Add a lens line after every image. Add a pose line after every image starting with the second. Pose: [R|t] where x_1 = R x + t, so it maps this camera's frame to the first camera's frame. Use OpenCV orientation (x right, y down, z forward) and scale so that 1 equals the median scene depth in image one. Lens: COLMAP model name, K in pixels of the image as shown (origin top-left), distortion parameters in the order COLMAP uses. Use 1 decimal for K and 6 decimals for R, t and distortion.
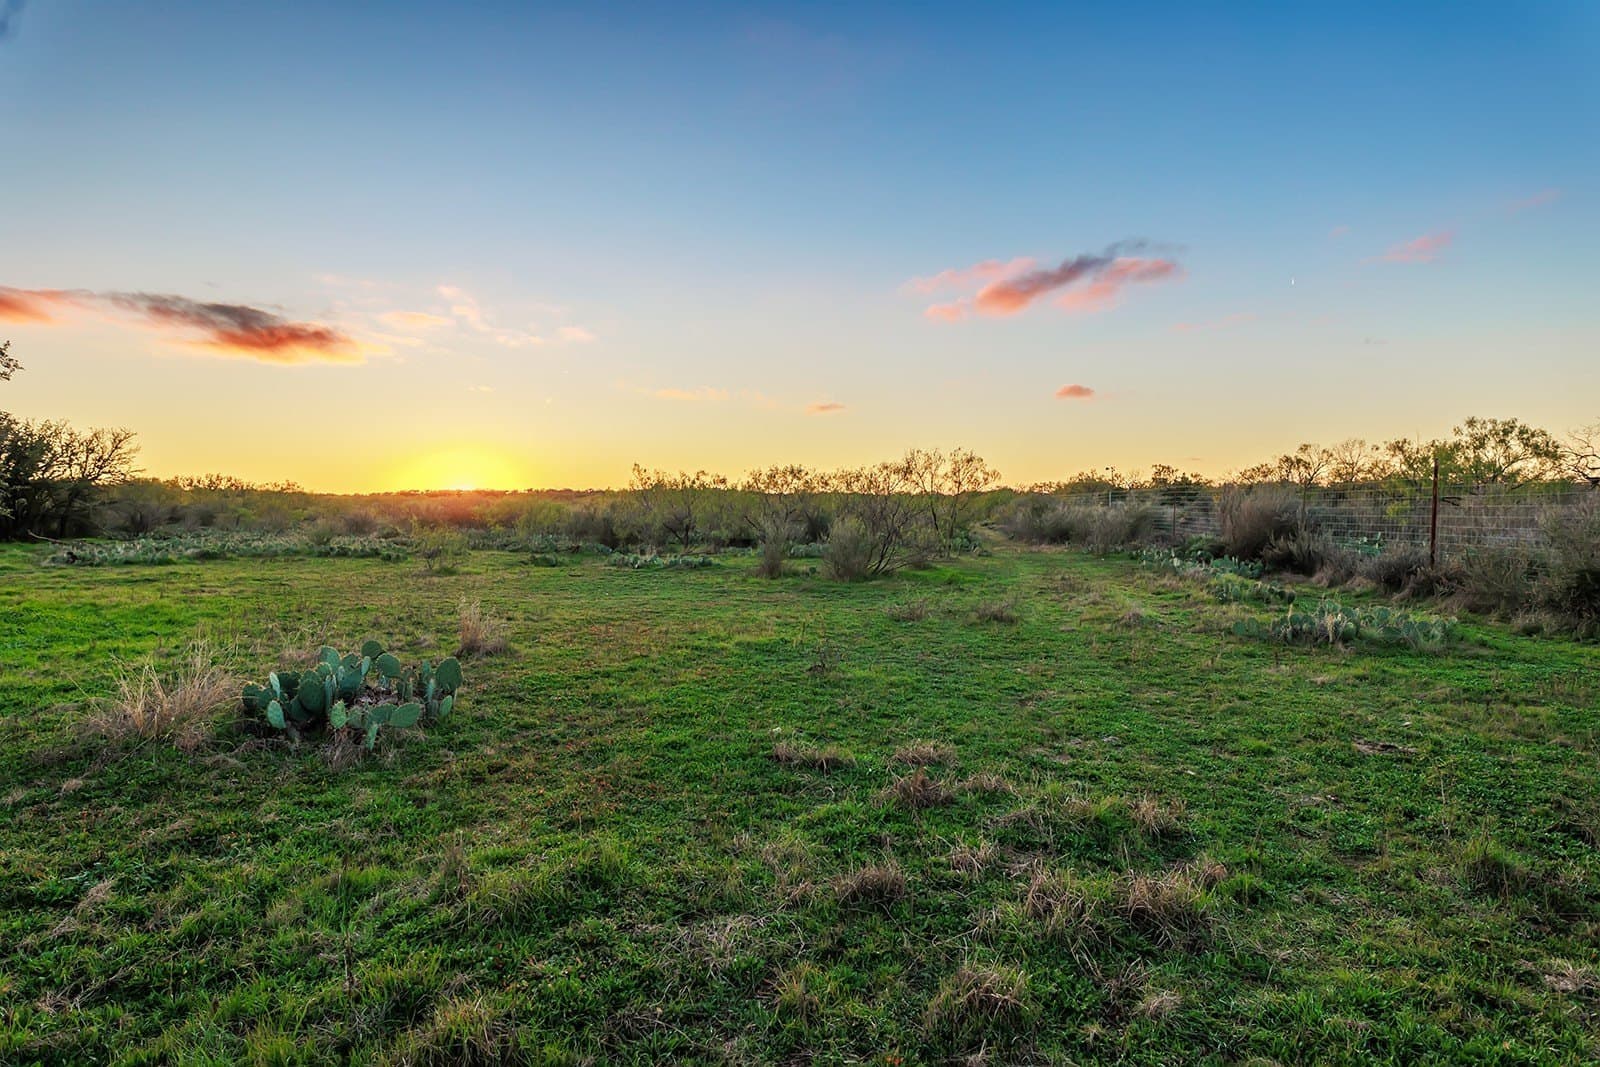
lens RADIAL K [[942.3, 0, 793.6], [0, 942.3, 532.4], [0, 0, 1]] dist [-0.003135, -0.000416]
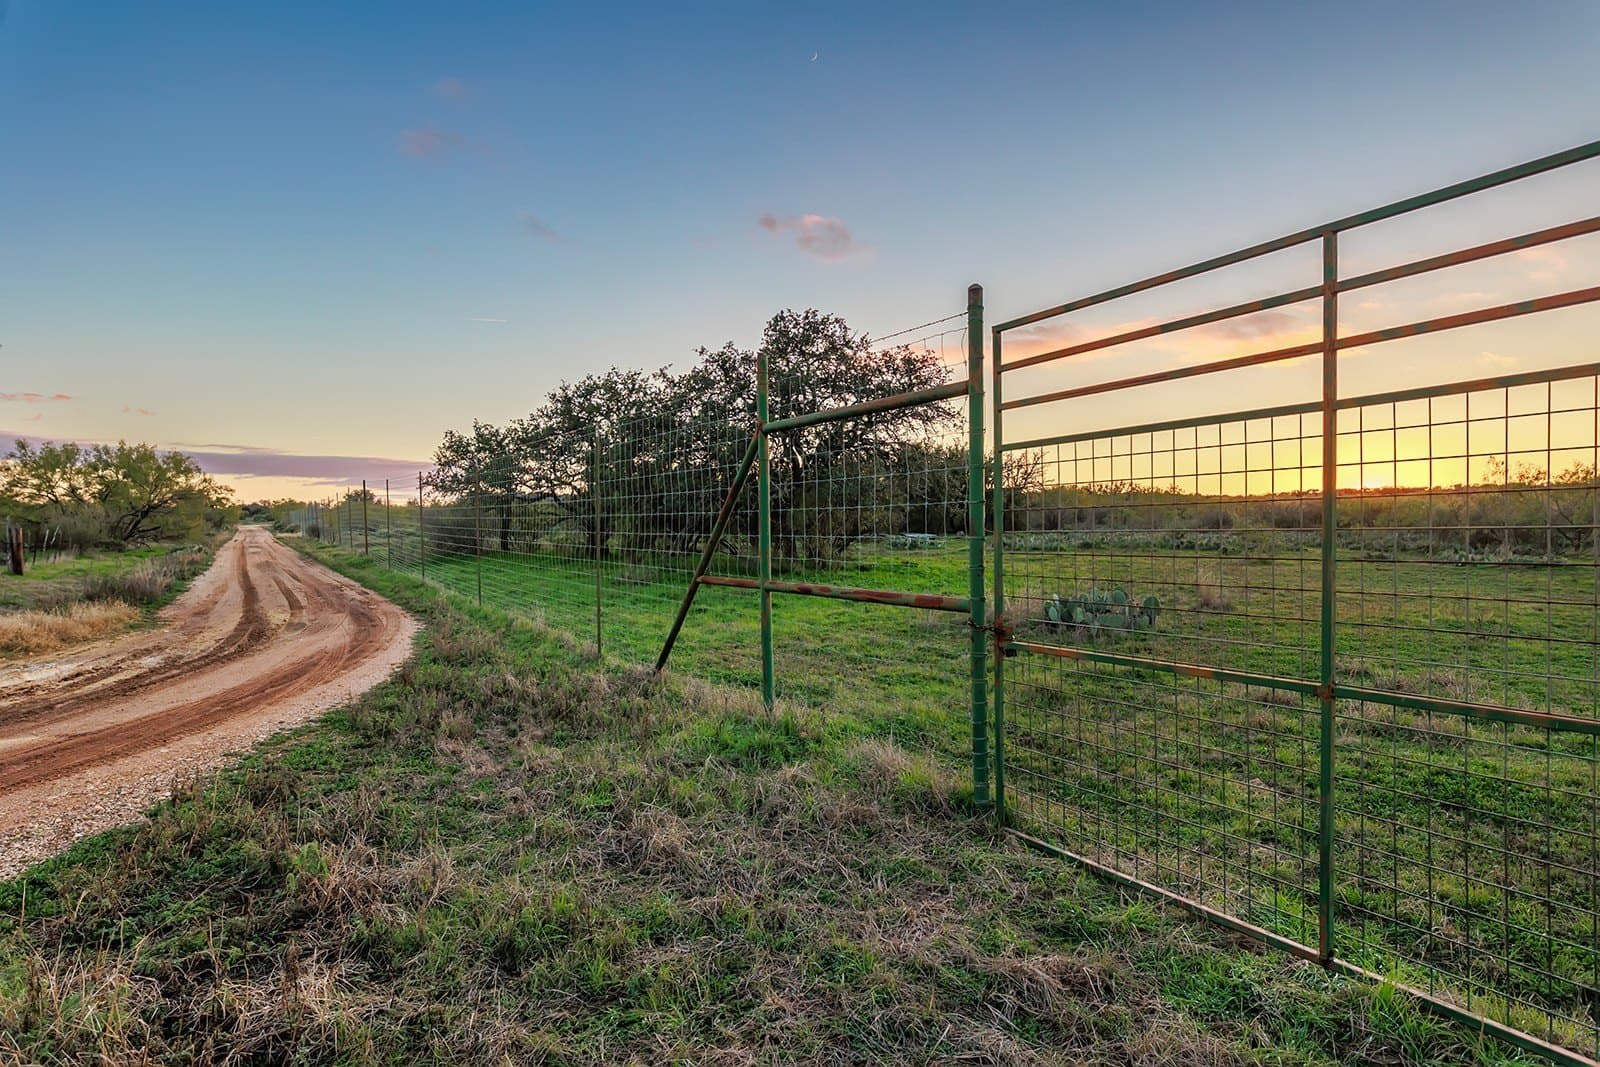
lens RADIAL K [[942.3, 0, 793.6], [0, 942.3, 532.4], [0, 0, 1]] dist [-0.003135, -0.000416]
pose [[0.629595, 0.011344, -0.776841, 0.120627], [-0.012269, 0.999914, 0.004659, 0.005225], [0.776827, 0.006598, 0.629680, -0.122279]]
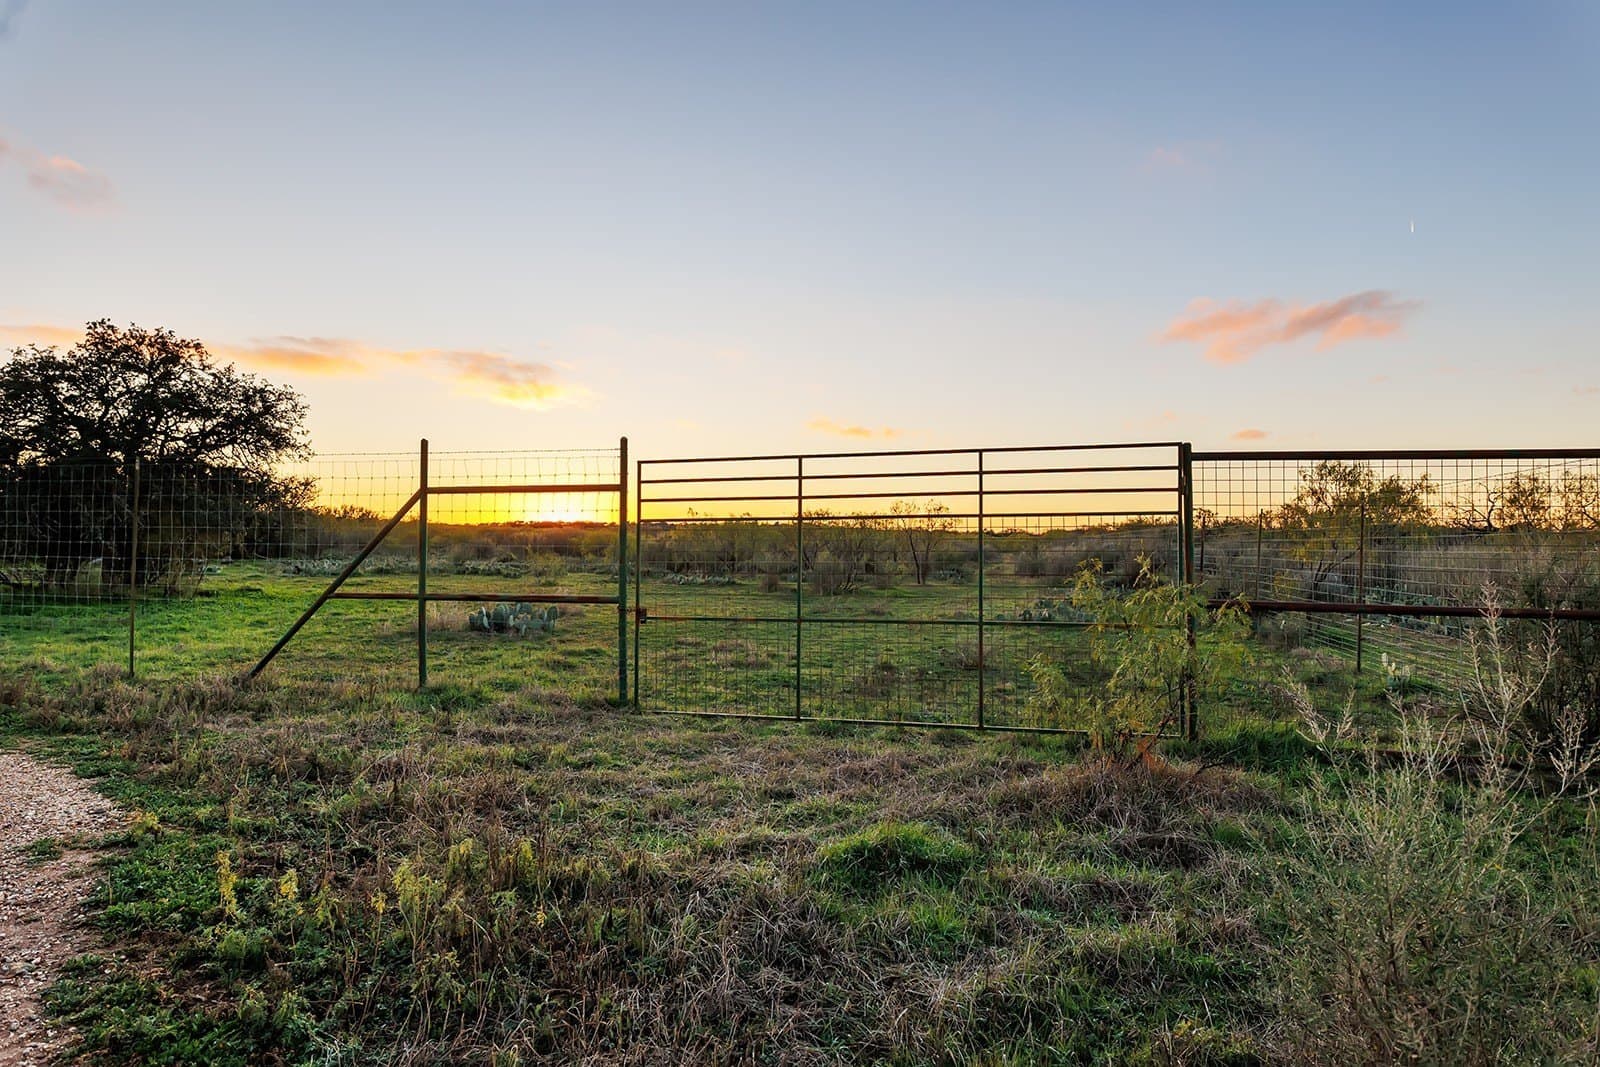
lens RADIAL K [[942.3, 0, 793.6], [0, 942.3, 532.4], [0, 0, 1]] dist [-0.003135, -0.000416]
pose [[0.995047, 0.013912, -0.098424, 0.105430], [-0.017514, 0.999205, -0.035823, 0.006063], [0.097847, 0.037369, 0.994500, -0.294505]]
